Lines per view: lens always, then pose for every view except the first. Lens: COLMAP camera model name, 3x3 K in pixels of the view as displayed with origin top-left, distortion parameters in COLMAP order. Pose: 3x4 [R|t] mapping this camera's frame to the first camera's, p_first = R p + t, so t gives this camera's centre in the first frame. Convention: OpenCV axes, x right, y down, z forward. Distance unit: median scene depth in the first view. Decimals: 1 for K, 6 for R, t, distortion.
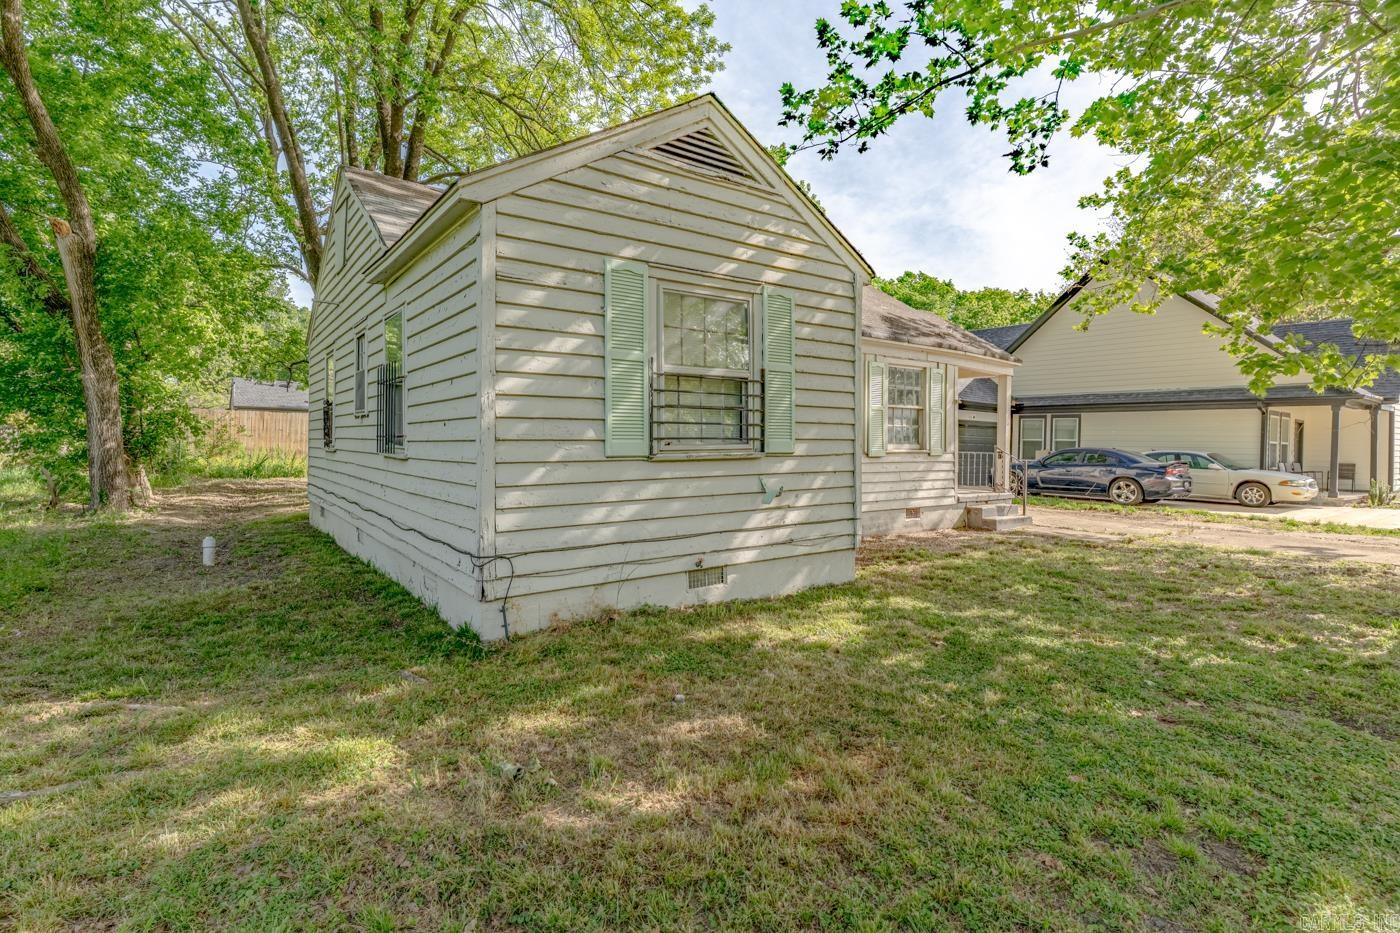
lens RADIAL K [[669.4, 0, 697.2], [0, 669.4, 440.3], [0, 0, 1]] dist [0.000028, 0.000639]
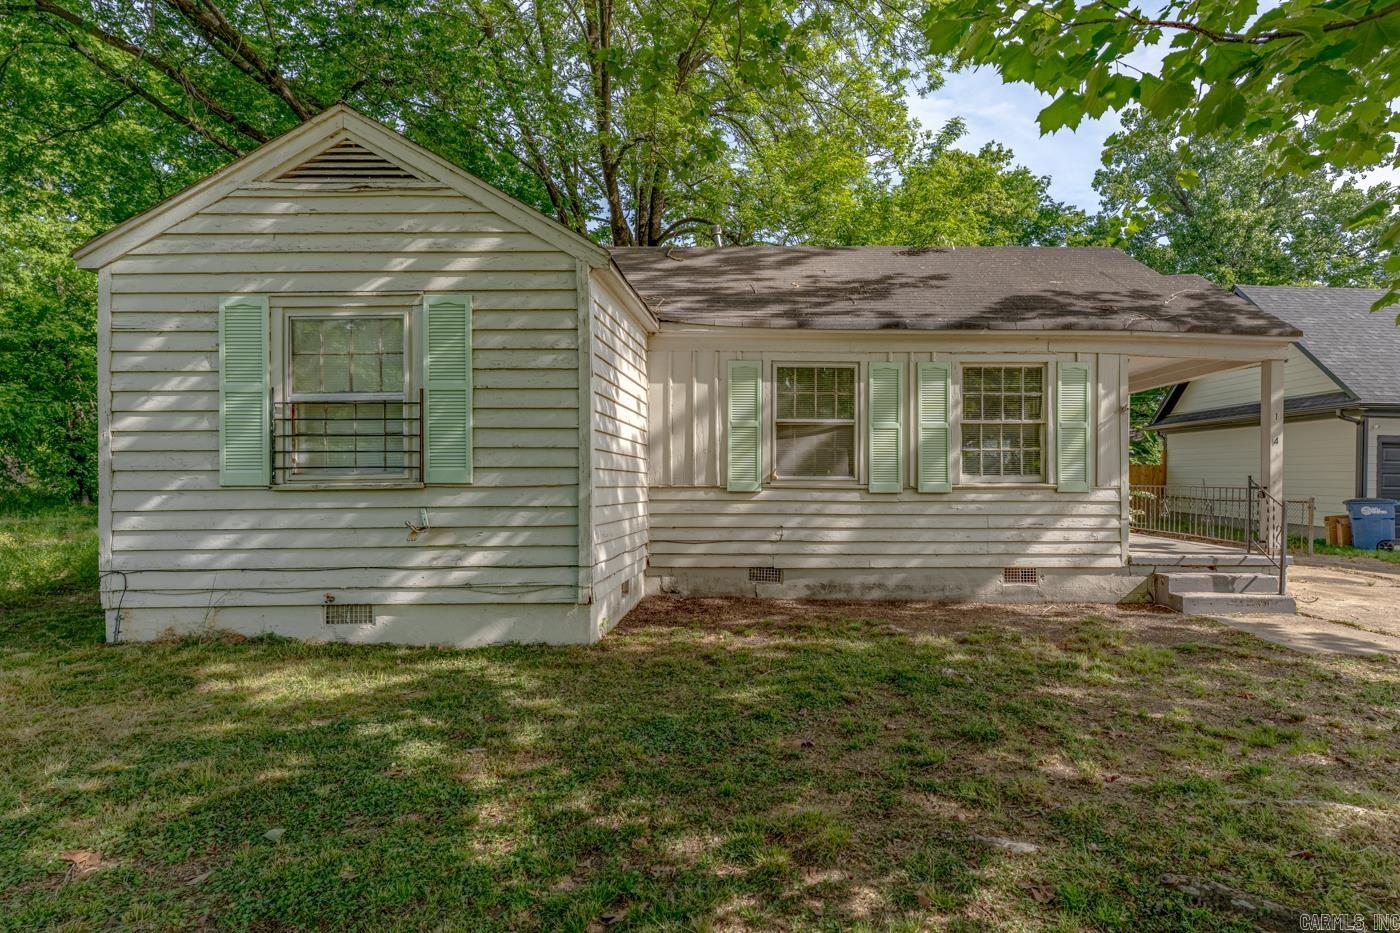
lens RADIAL K [[698.6, 0, 784.1], [0, 698.6, 485.0], [0, 0, 1]] dist [0.002446, 0.000463]
pose [[0.816070, -0.003470, -0.577943, 0.821165], [0.007366, 0.999963, 0.004397, 0.016187], [0.577907, -0.007846, 0.816065, 0.414338]]
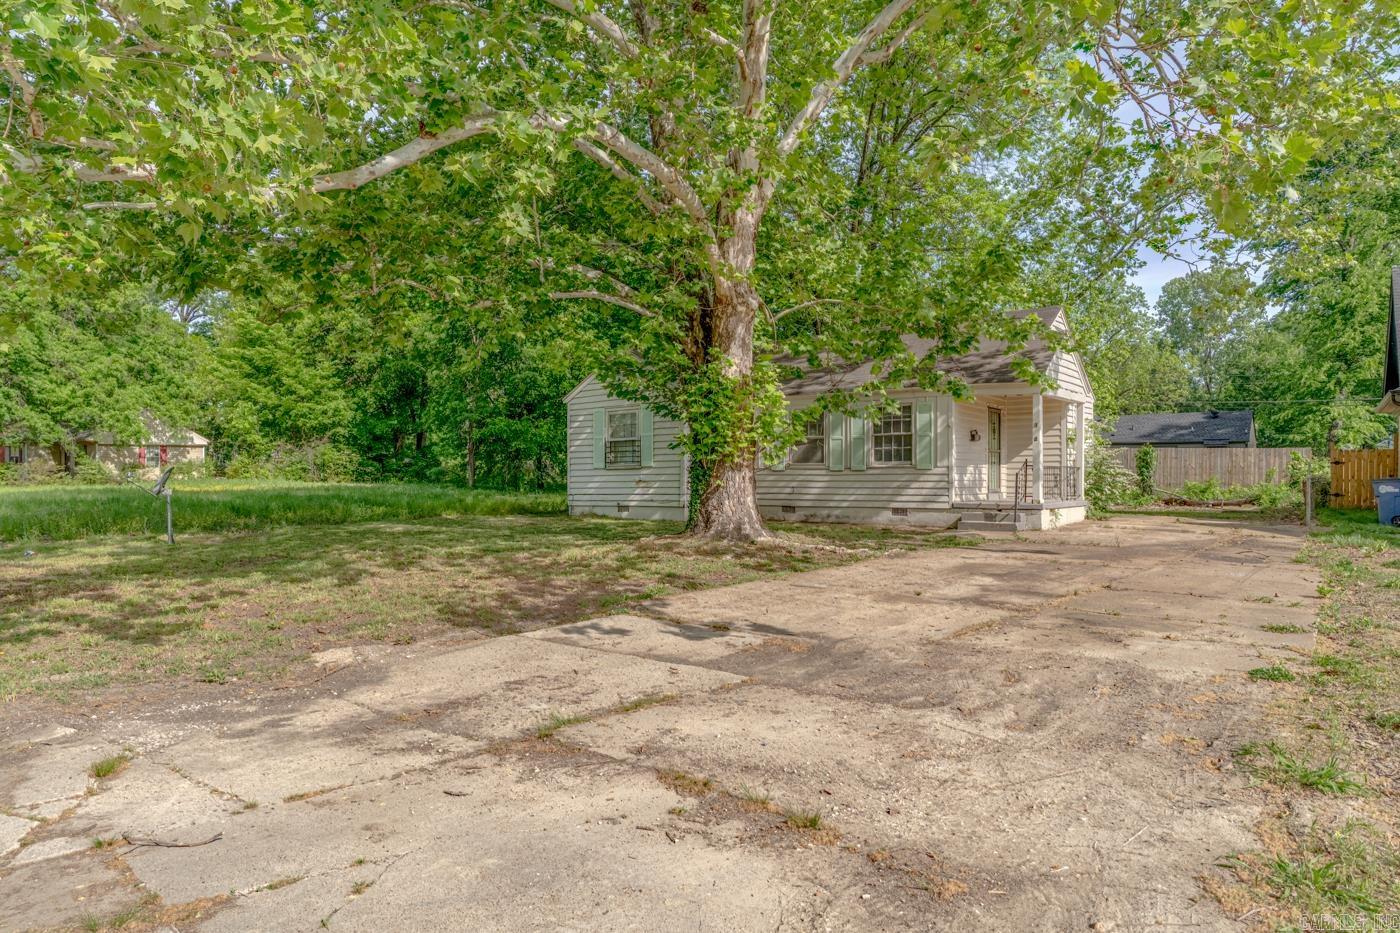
lens RADIAL K [[987.3, 0, 700.0], [0, 987.3, 466.5], [0, 0, 1]] dist [-0.001993, -0.001796]
pose [[0.266020, -0.020944, -0.963740, 3.244549], [0.009841, 0.999771, -0.019010, 0.077539], [0.963917, -0.004427, 0.266165, 0.128257]]
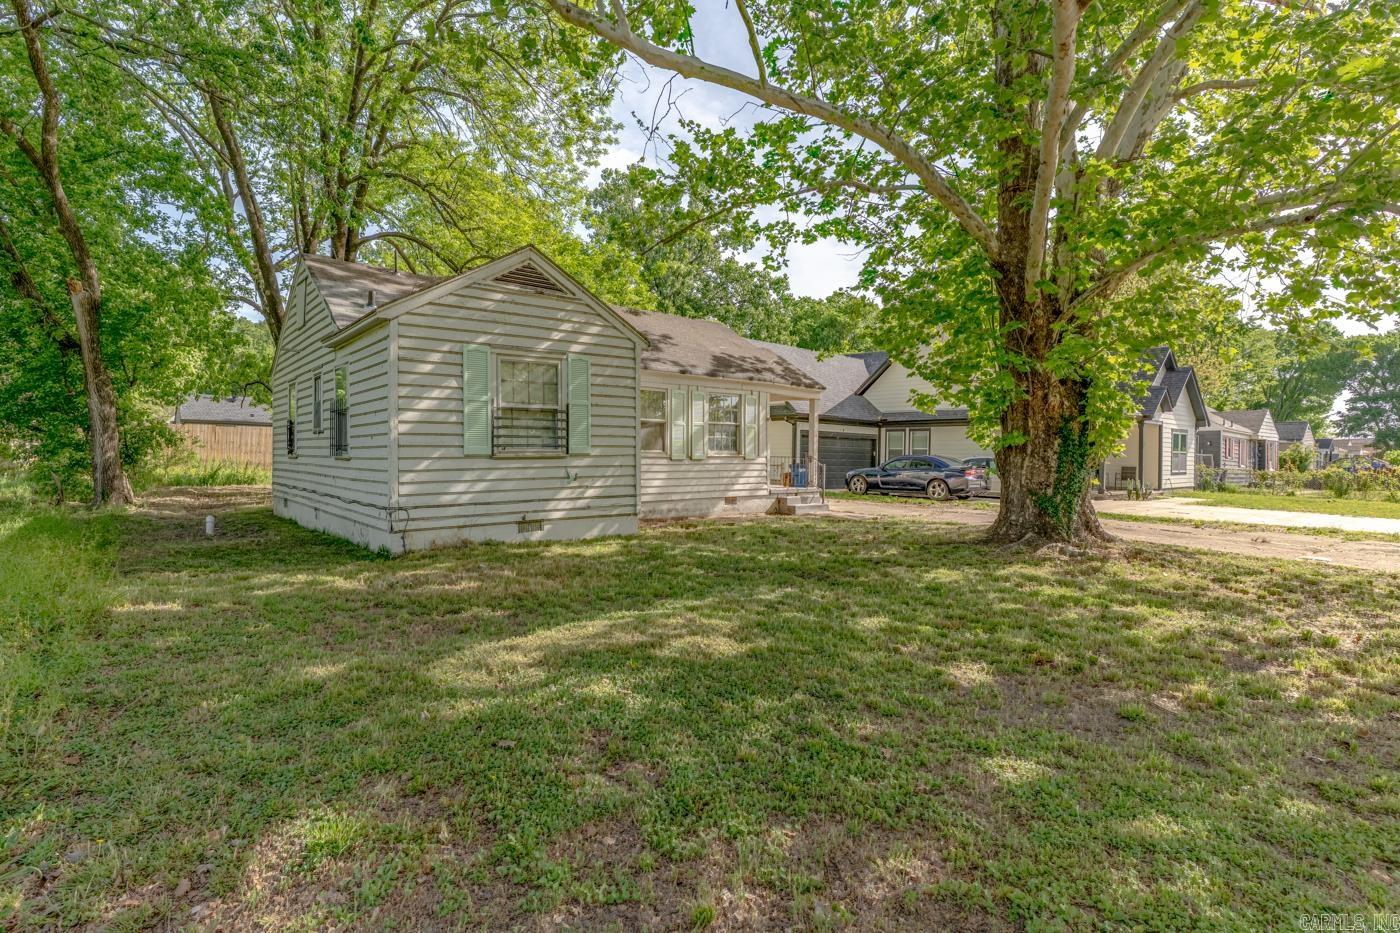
lens RADIAL K [[670.5, 0, 691.9], [0, 670.5, 453.7], [0, 0, 1]] dist [0.002867, 0.000954]
pose [[0.998258, -0.003723, 0.058878, 0.247092], [0.003573, 0.999990, 0.002656, 0.011840], [-0.058887, -0.002441, 0.998262, -0.558022]]
